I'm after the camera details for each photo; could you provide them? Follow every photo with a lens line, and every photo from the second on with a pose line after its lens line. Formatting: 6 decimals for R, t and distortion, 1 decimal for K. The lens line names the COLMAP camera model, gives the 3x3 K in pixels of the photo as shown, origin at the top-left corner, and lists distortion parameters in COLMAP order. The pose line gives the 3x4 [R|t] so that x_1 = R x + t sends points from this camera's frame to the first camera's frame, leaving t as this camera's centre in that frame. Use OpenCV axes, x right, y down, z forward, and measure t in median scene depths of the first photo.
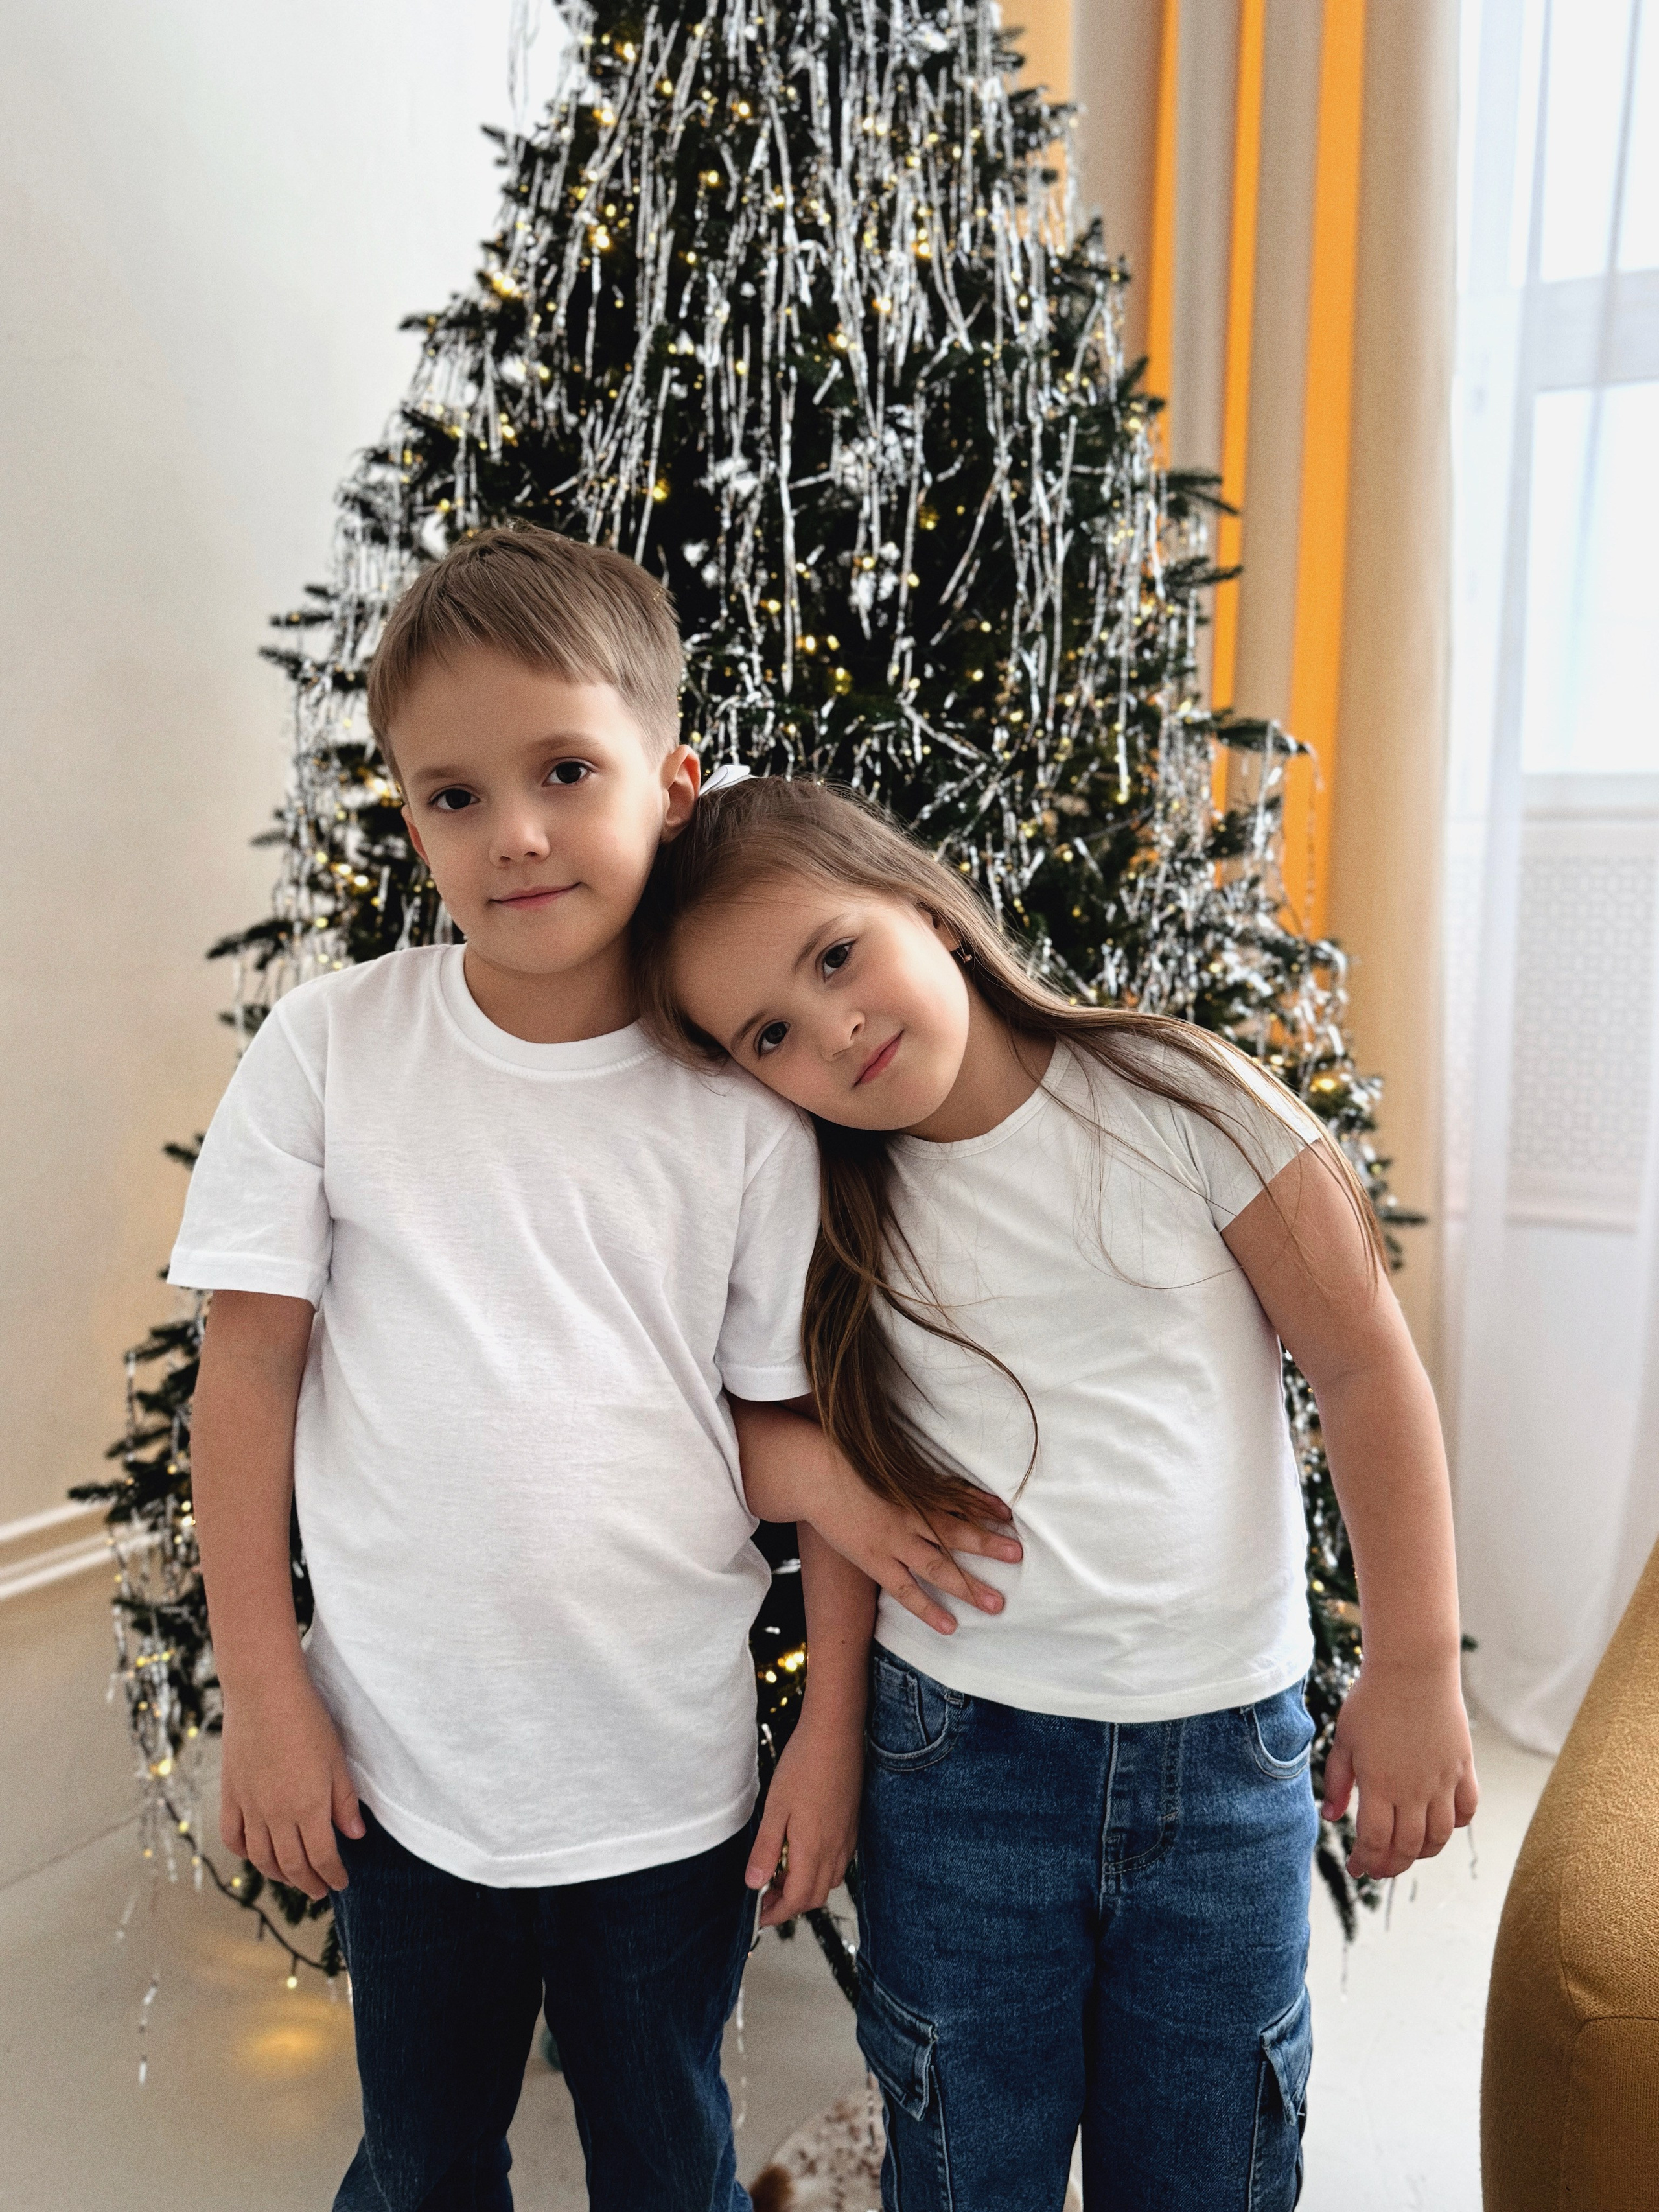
lens RADIAL K [[1684.0, 0, 801.5], [0, 1684.0, 1108.5], [0, 0, 1]] dist [0.005040, -0.002980]
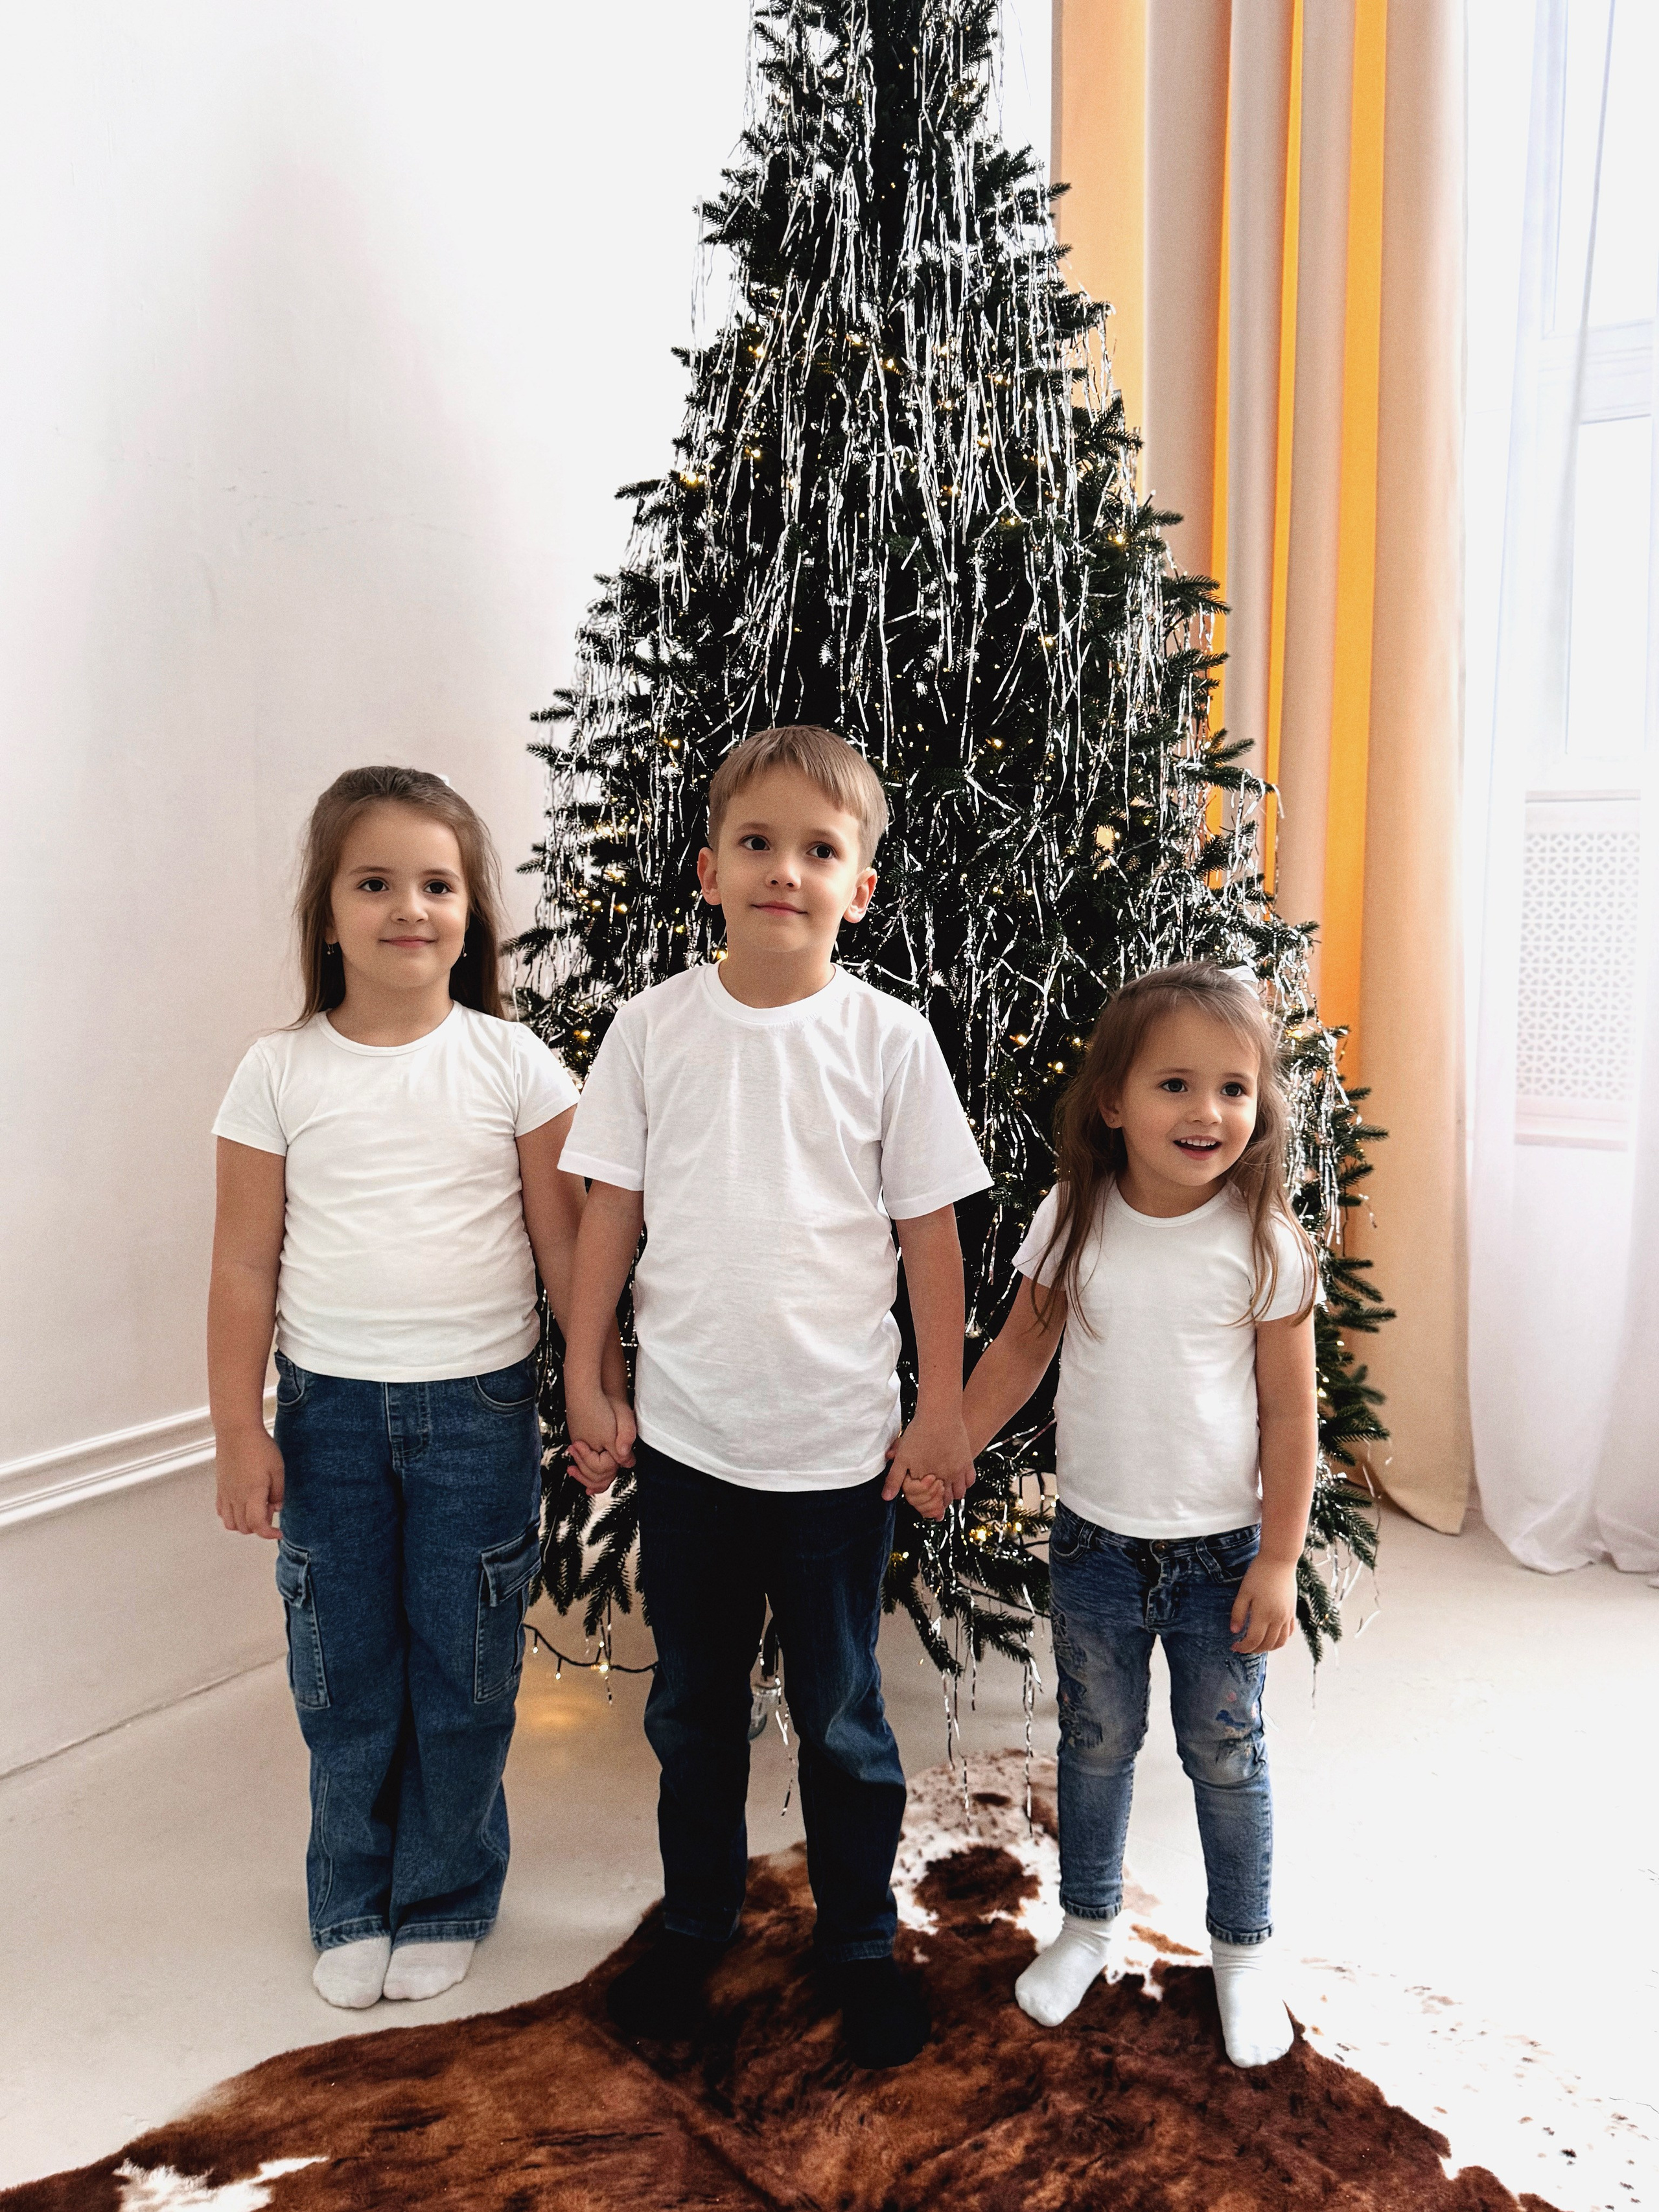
lens RADIAL K [[1684.0, 0, 801.5], [0, 1684.0, 1108.5], [0, 0, 1]] dist [0.005040, -0.002980]
pose [[0.993320, -0.007429, -0.115155, 0.077990], [0.011483, 0.999336, 0.034581, -0.005669], [0.114822, -0.035673, 0.992745, -0.422840]]
